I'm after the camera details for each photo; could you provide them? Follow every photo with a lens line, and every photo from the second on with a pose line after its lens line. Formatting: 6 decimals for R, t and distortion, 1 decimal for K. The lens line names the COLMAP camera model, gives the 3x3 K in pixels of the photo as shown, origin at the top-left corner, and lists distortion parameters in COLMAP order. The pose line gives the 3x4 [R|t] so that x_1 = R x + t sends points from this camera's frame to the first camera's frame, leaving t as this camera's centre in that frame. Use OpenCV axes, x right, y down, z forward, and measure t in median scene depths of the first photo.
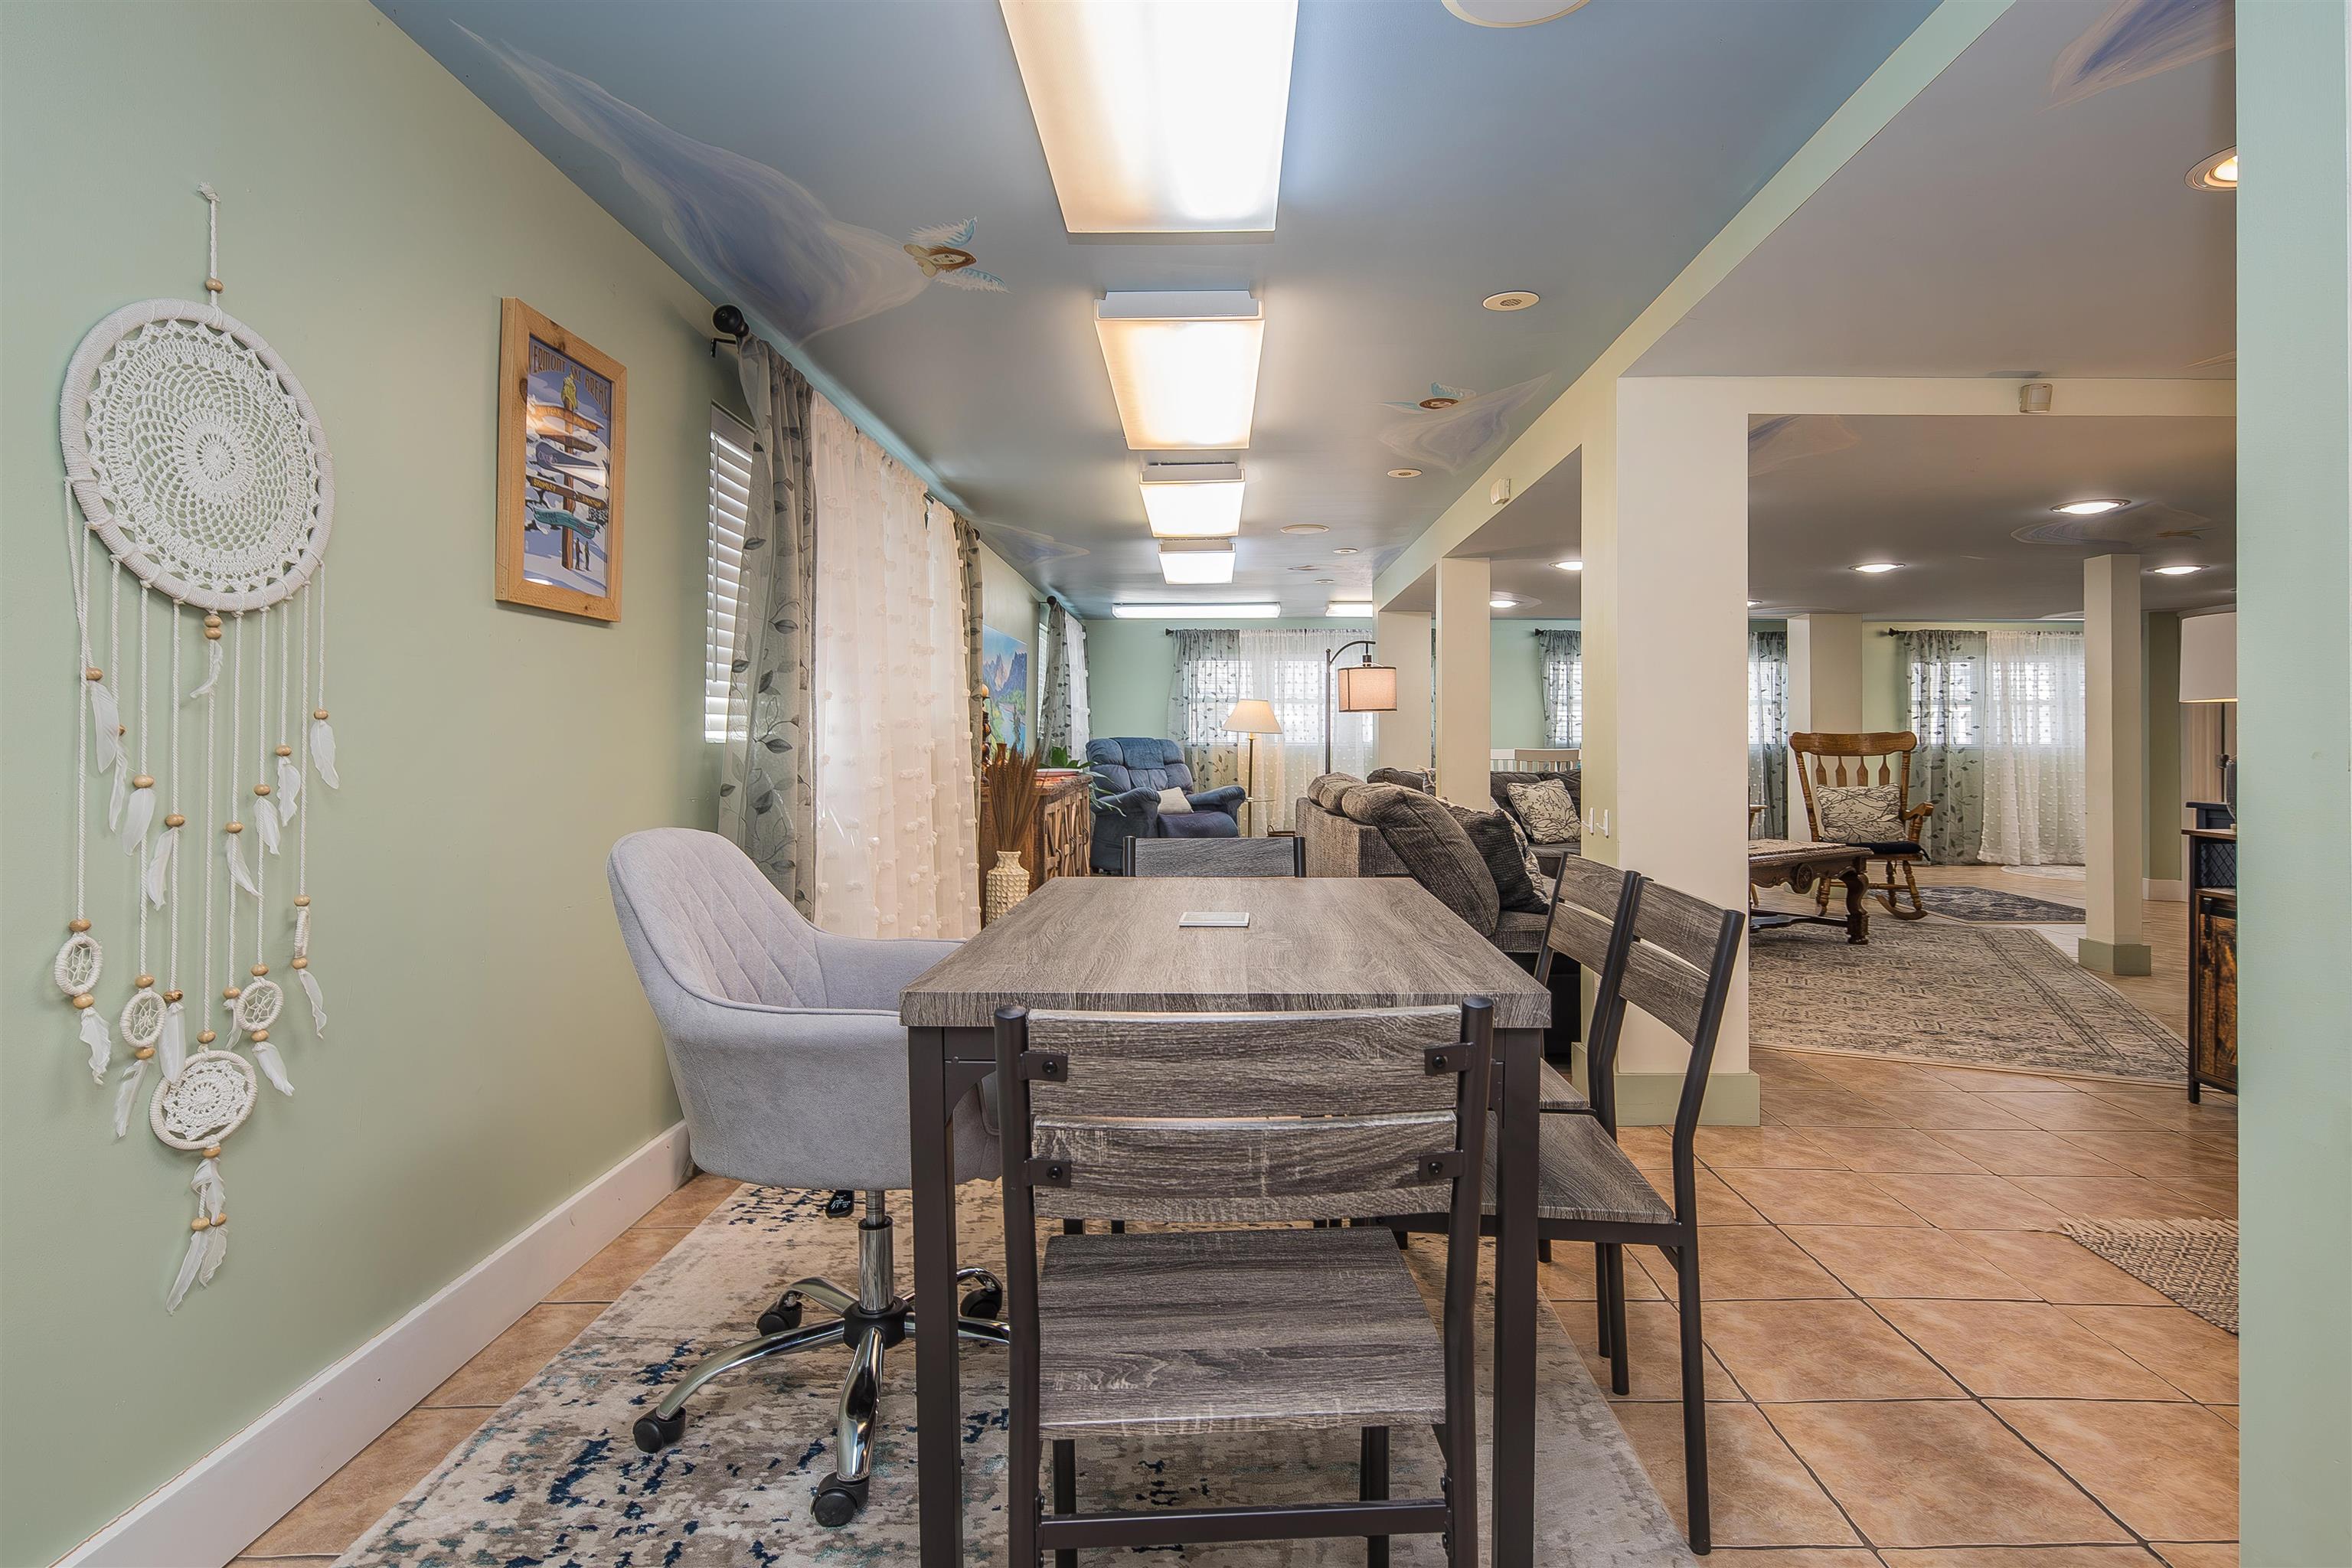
lens RADIAL K [[1176.5, 0, 1165.8], [0, 1176.5, 760.0], [0, 0, 1]] dist [0.013323, -0.004032]
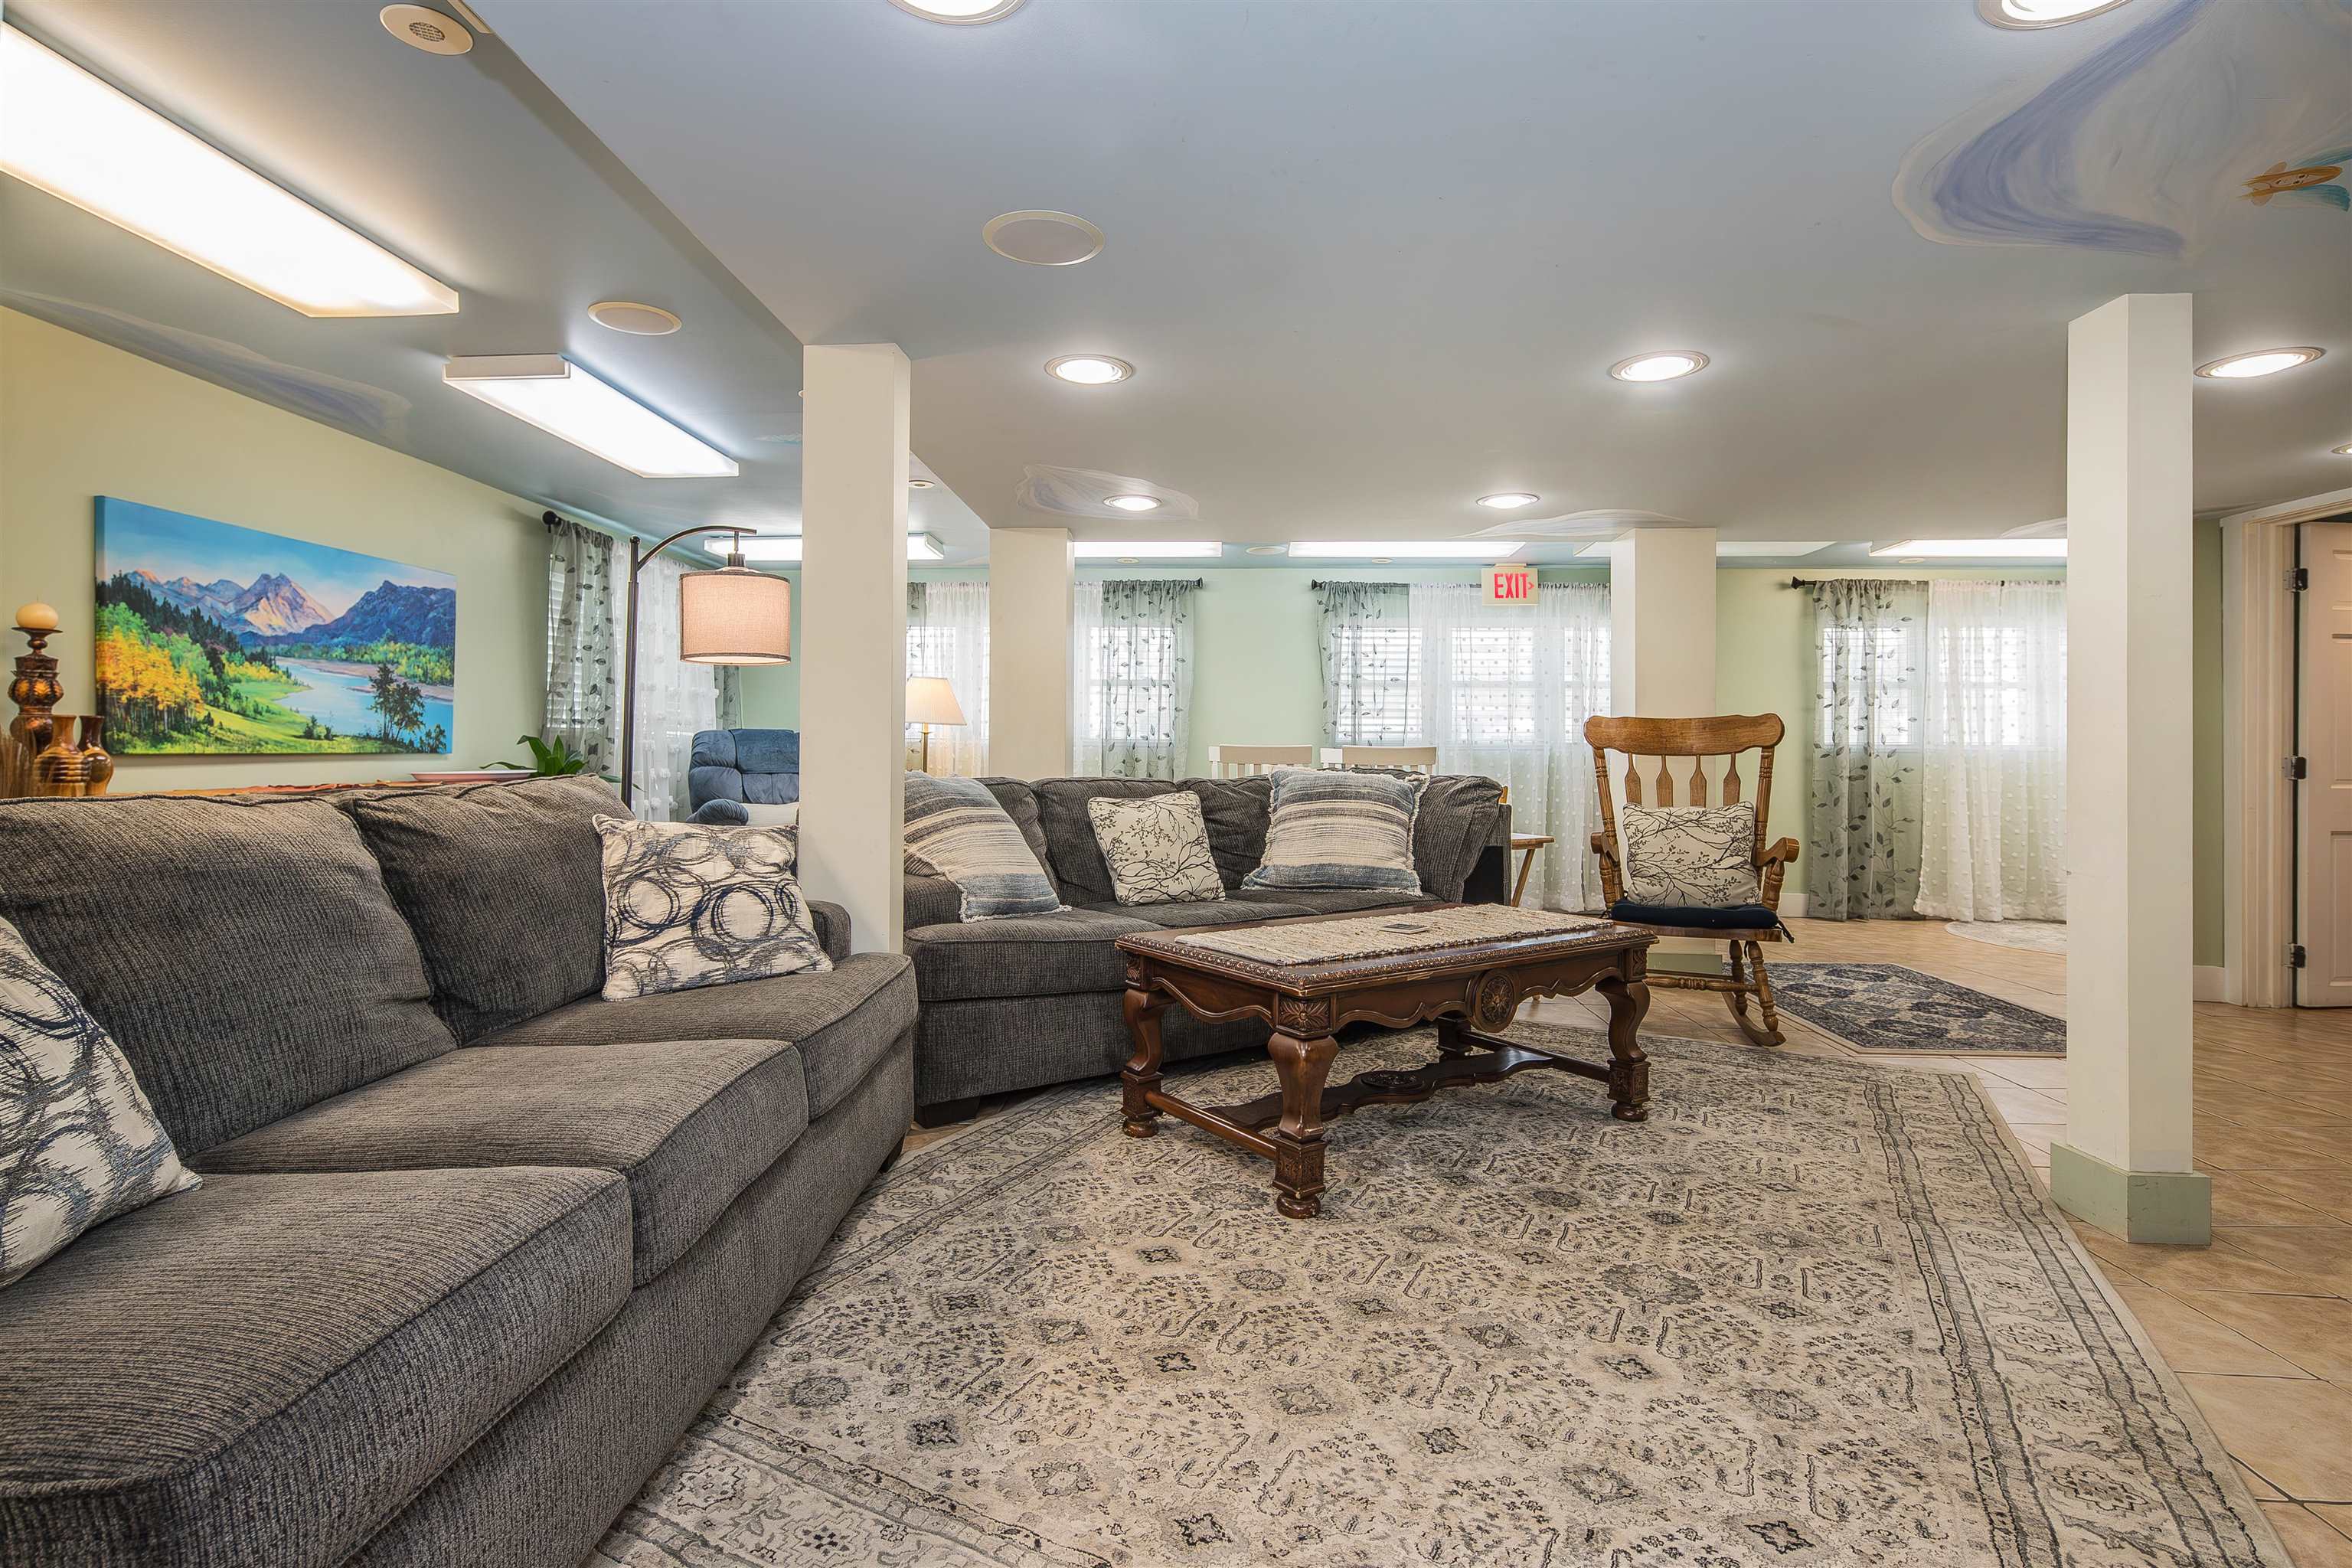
lens RADIAL K [[1176.5, 0, 1192.3], [0, 1176.5, 770.7], [0, 0, 1]] dist [0.013323, -0.004032]
pose [[0.999696, 0.007253, 0.023568, 0.252419], [-0.007270, 0.999973, 0.000632, 0.004554], [-0.023563, -0.000803, 0.999722, 0.325475]]
